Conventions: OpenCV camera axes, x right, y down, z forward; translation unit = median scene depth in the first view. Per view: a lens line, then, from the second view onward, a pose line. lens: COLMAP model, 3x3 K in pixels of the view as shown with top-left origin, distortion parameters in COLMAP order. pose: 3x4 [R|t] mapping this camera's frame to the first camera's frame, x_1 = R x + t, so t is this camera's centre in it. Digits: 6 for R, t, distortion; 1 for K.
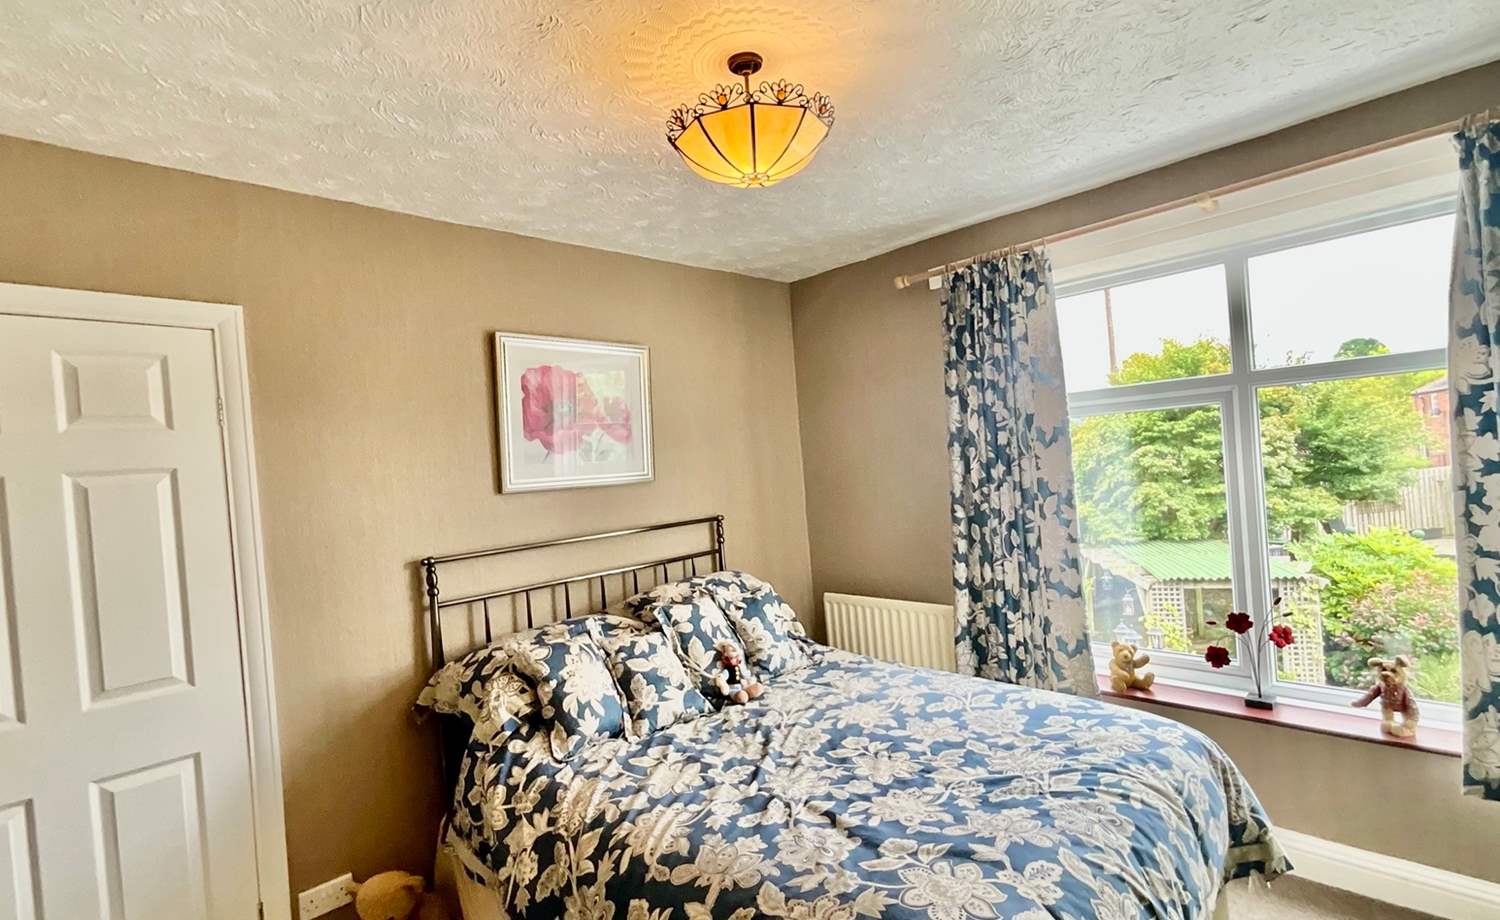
lens RADIAL K [[696.2, 0, 748.0], [0, 696.2, 462.2], [0, 0, 1]] dist [-0.010802, -0.000256]
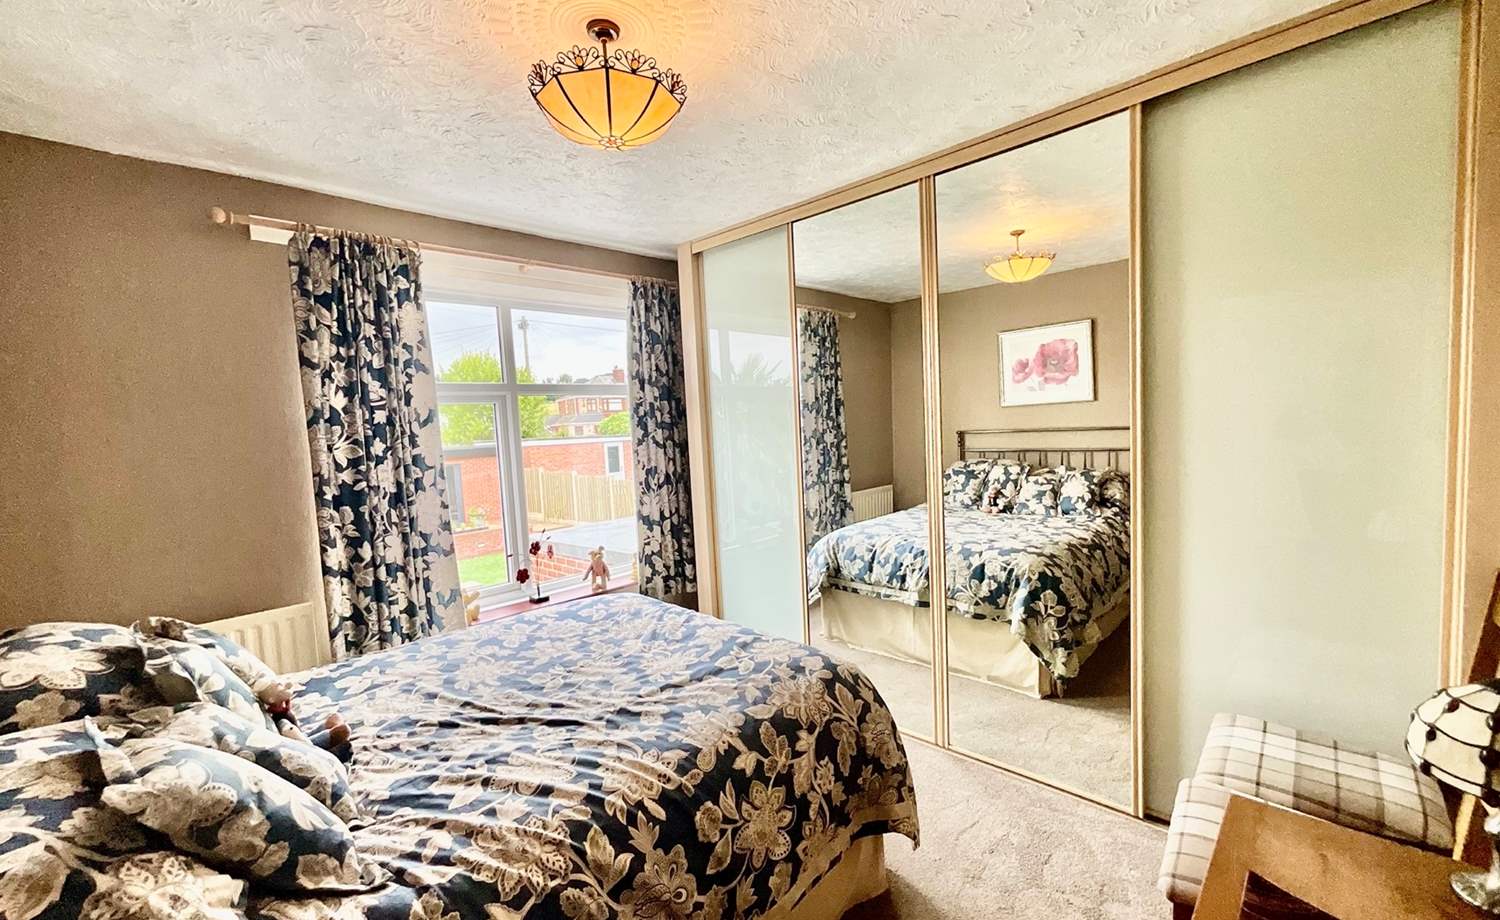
lens RADIAL K [[615.0, 0, 743.7], [0, 615.0, 459.2], [0, 0, 1]] dist [0.010421, 0.000059]
pose [[-0.012331, 0.012903, 0.999841, -0.819295], [0.051355, 0.998605, -0.012254, 0.098910], [-0.998604, 0.051196, -0.012976, 0.702778]]
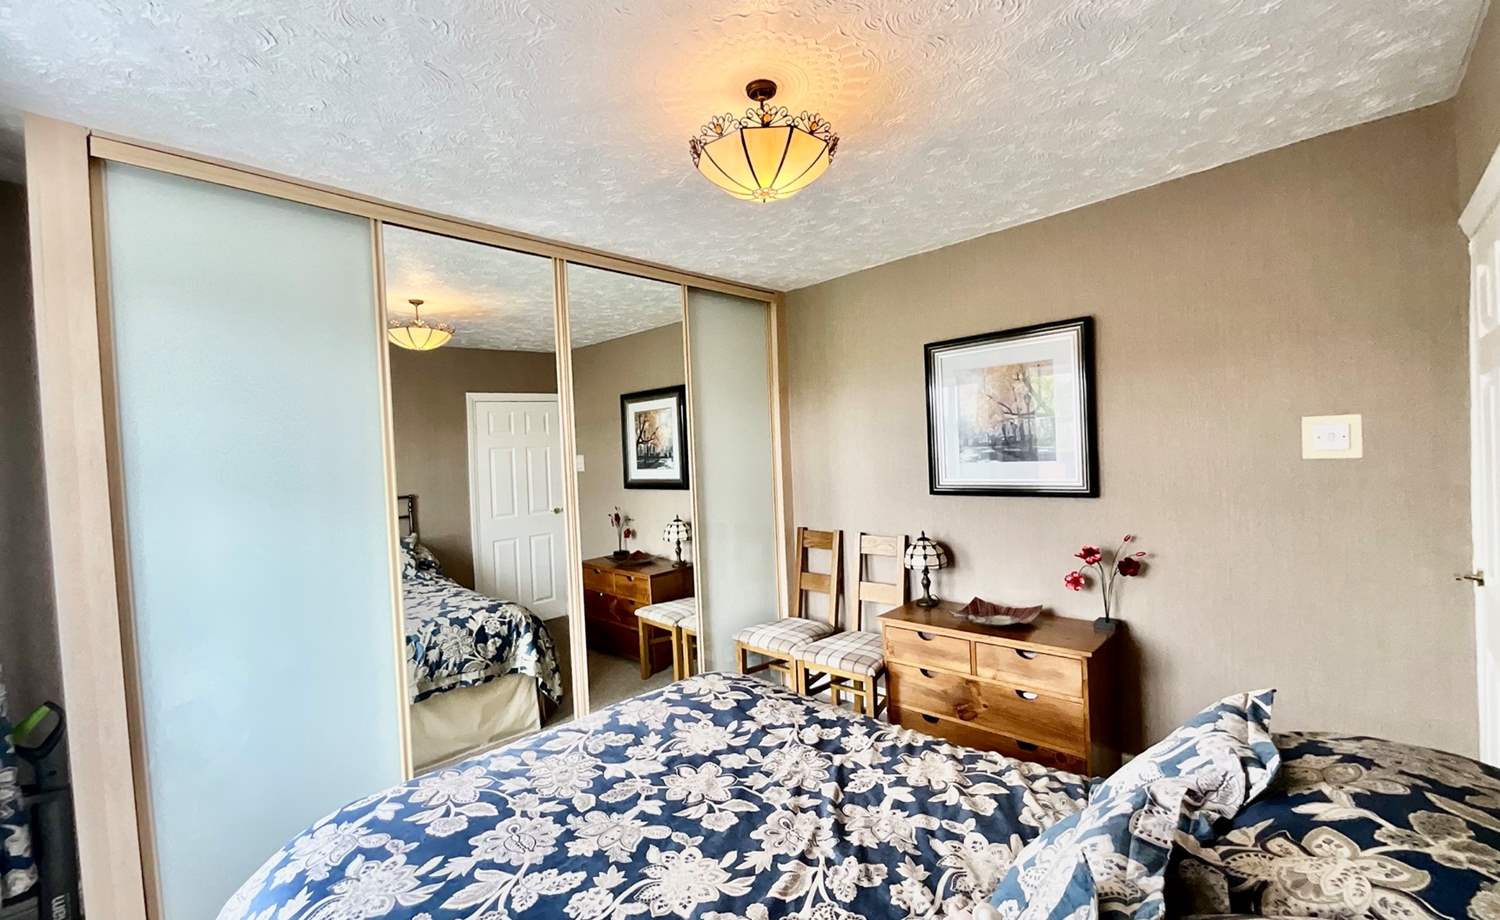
lens RADIAL K [[615.0, 0, 746.1], [0, 615.0, 463.9], [0, 0, 1]] dist [0.010421, 0.000059]
pose [[-0.992477, 0.121301, -0.016610, 0.092869], [0.120871, 0.992358, 0.024828, 0.004773], [0.019495, 0.022634, -0.999554, 1.711436]]
